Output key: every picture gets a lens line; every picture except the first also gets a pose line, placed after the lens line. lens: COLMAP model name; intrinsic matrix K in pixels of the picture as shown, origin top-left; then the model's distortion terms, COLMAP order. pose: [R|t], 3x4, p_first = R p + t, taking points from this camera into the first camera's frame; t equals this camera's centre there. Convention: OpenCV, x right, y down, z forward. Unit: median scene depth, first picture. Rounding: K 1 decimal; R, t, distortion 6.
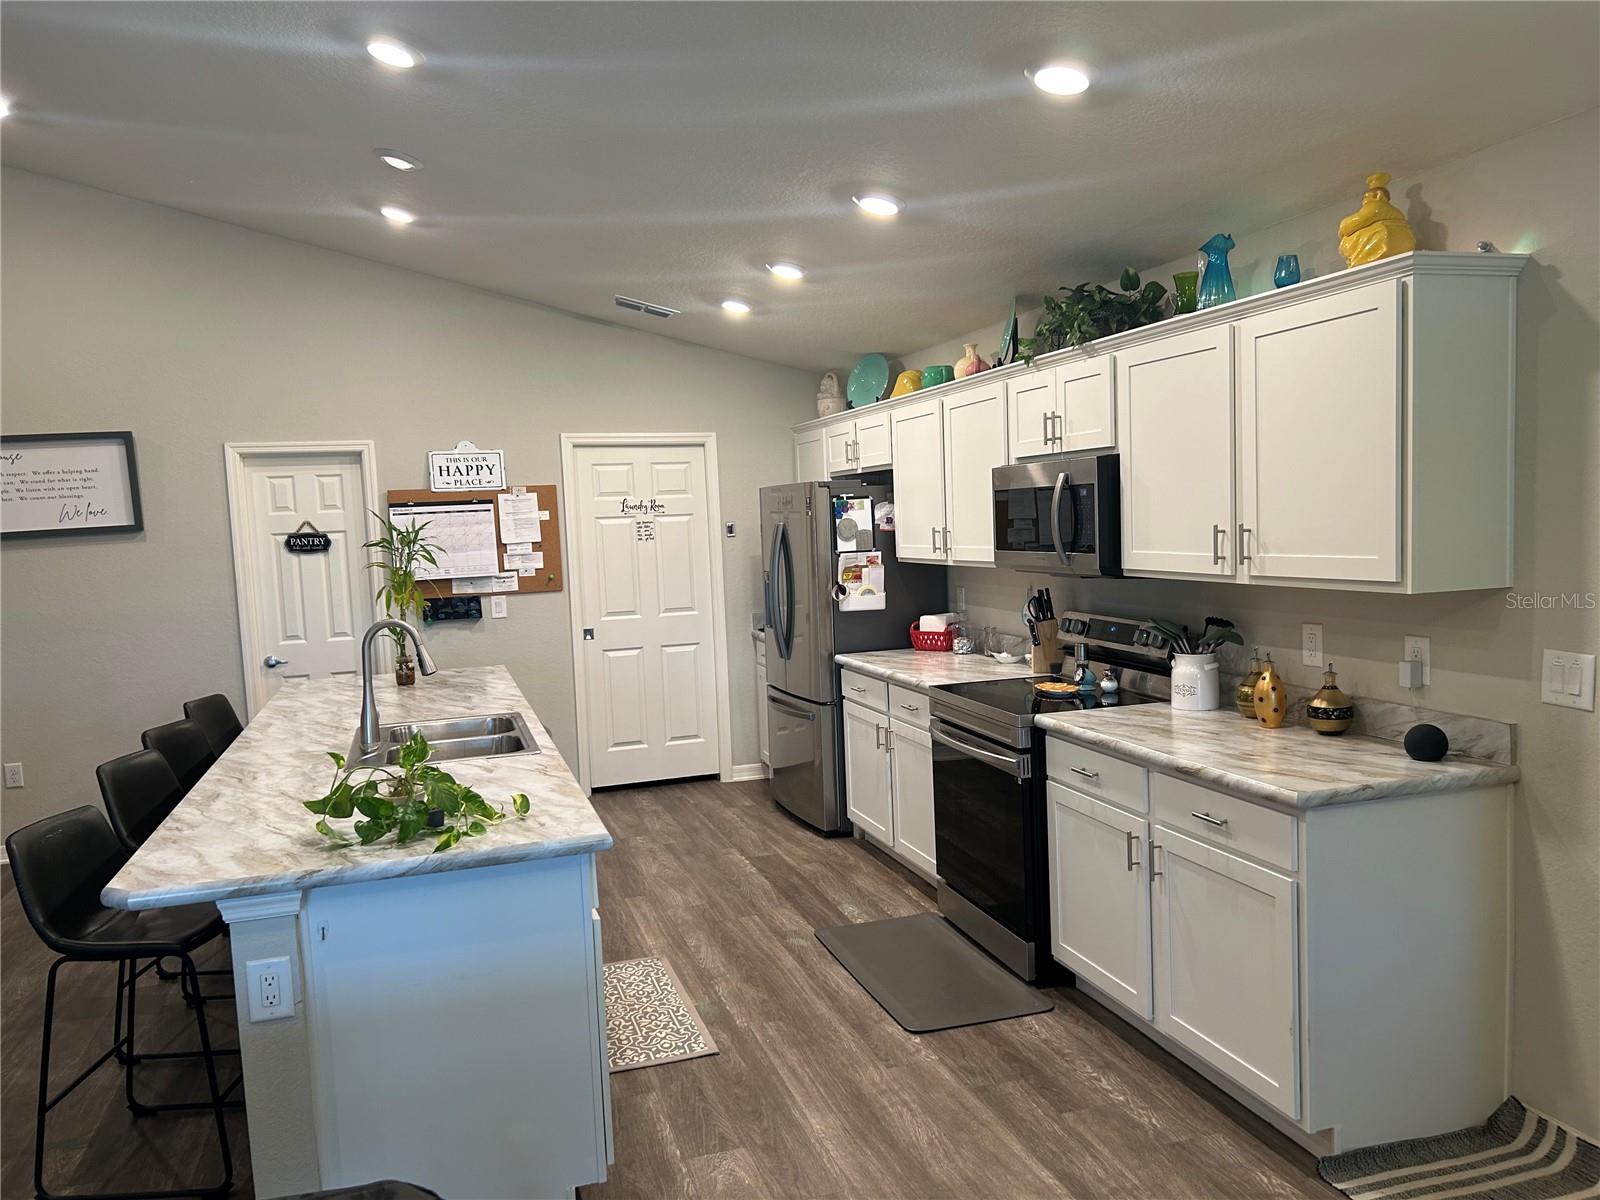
lens RADIAL K [[1221.1, 0, 829.5], [0, 1221.1, 612.5], [0, 0, 1]] dist [0.122755, -0.185458]
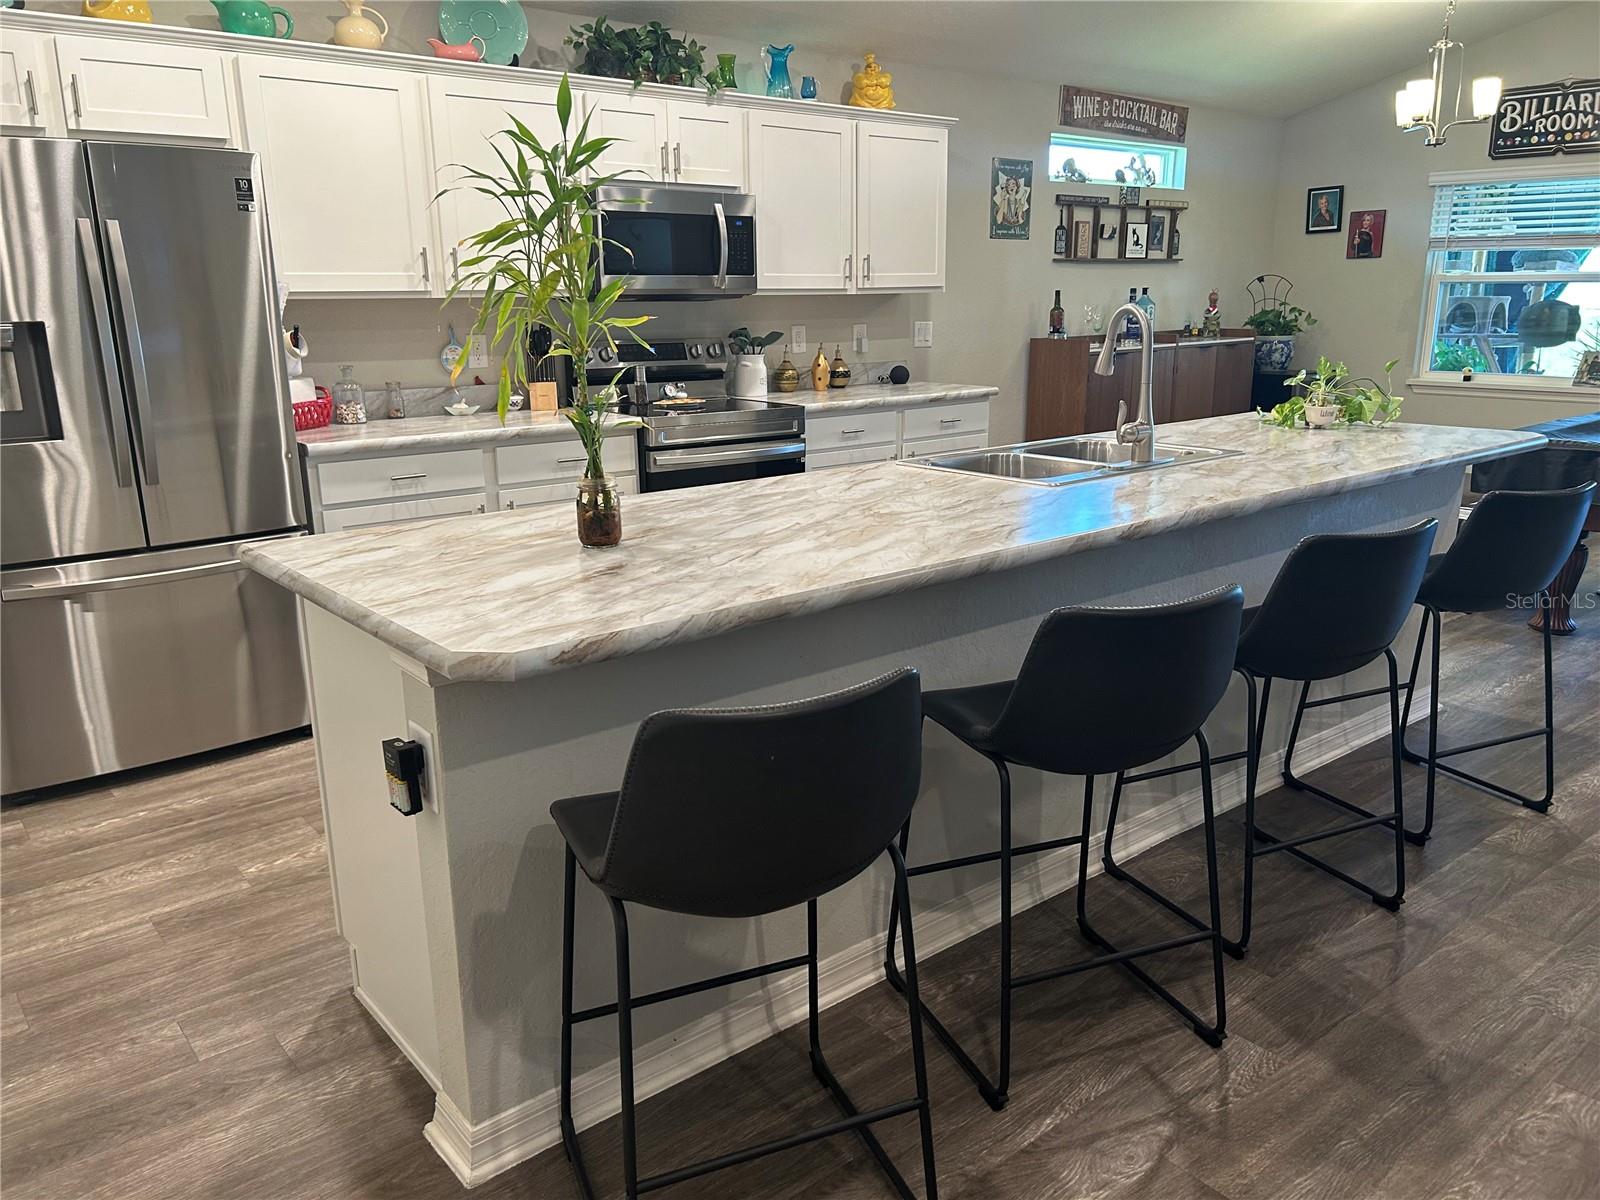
lens RADIAL K [[1217.2, 0, 800.2], [0, 1217.2, 585.7], [0, 0, 1]] dist [0.062752, -0.086660]
pose [[-0.364733, -0.181477, 0.913256, -0.692104], [0.095524, 0.968354, 0.230577, -0.017578], [-0.926199, 0.171337, -0.335855, 0.995056]]
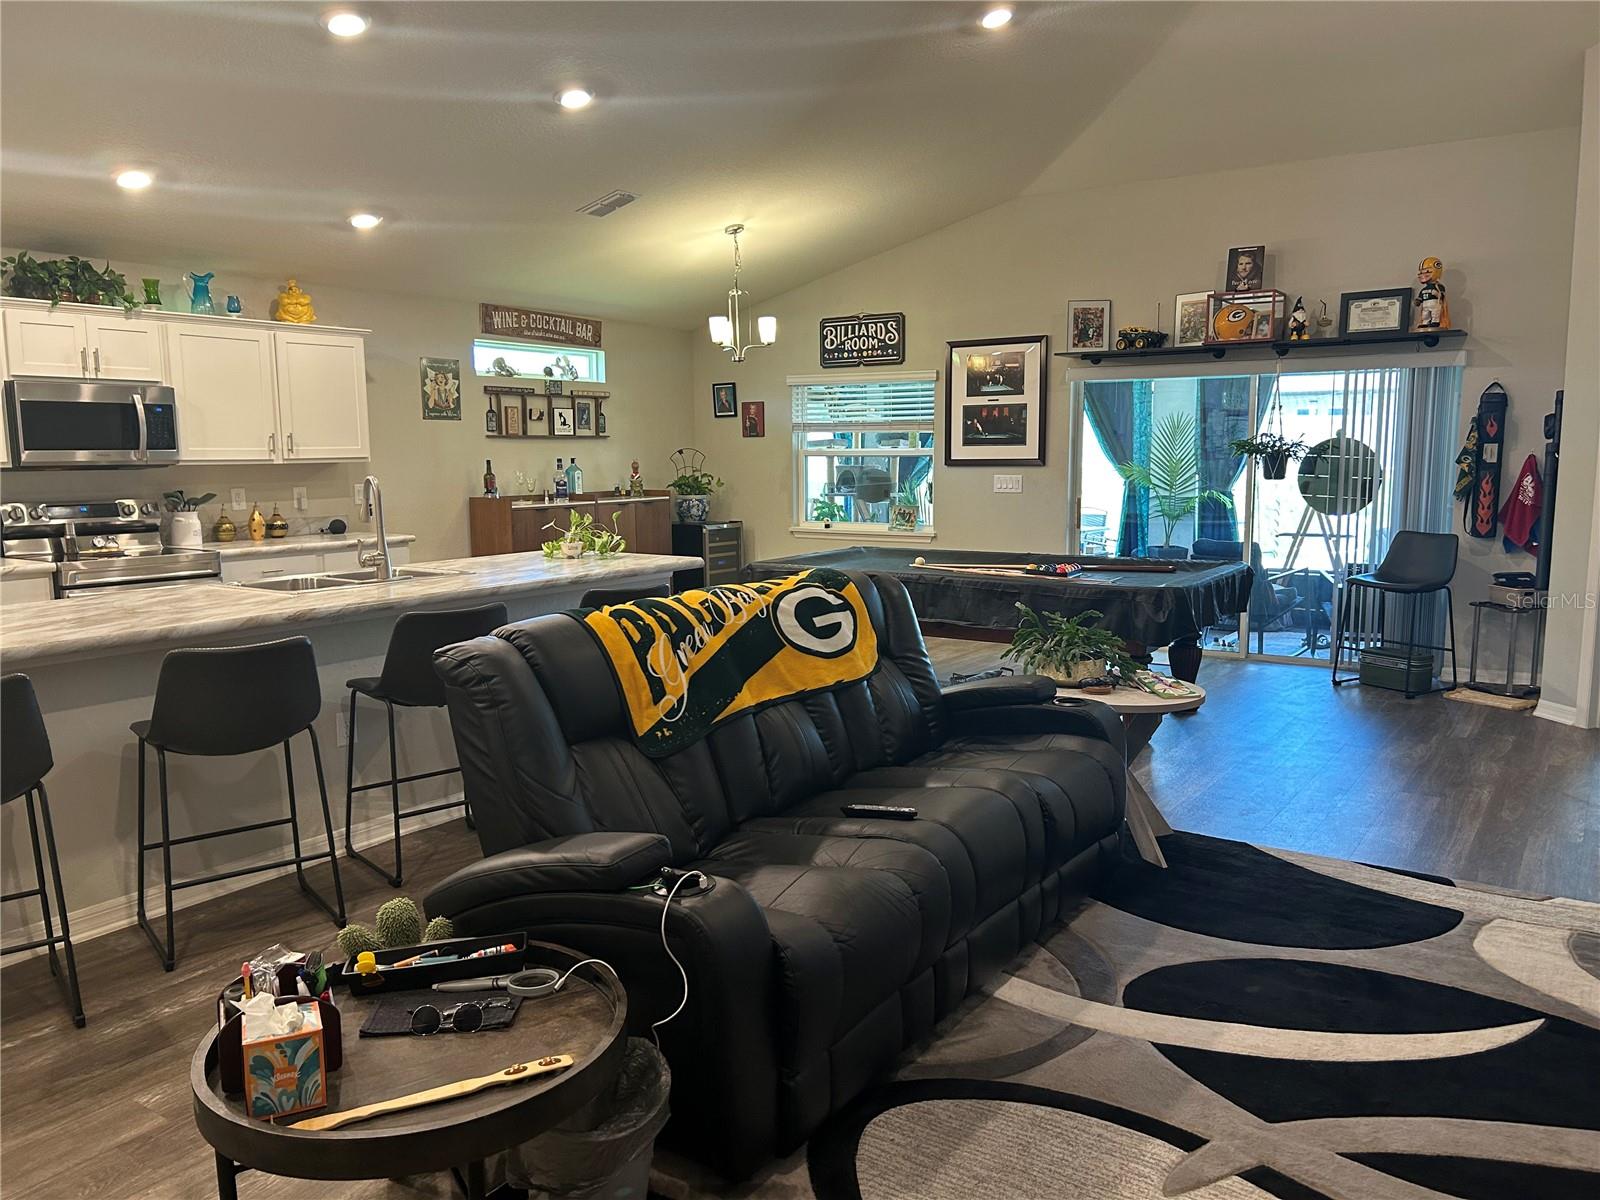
lens RADIAL K [[1222.4, 0, 810.2], [0, 1222.4, 604.8], [0, 0, 1]] dist [0.058629, -0.064165]
pose [[-0.610642, -0.066958, 0.789071, -1.064072], [0.086092, 0.984900, 0.150200, -0.014813], [-0.787213, 0.159651, -0.595657, 0.927824]]
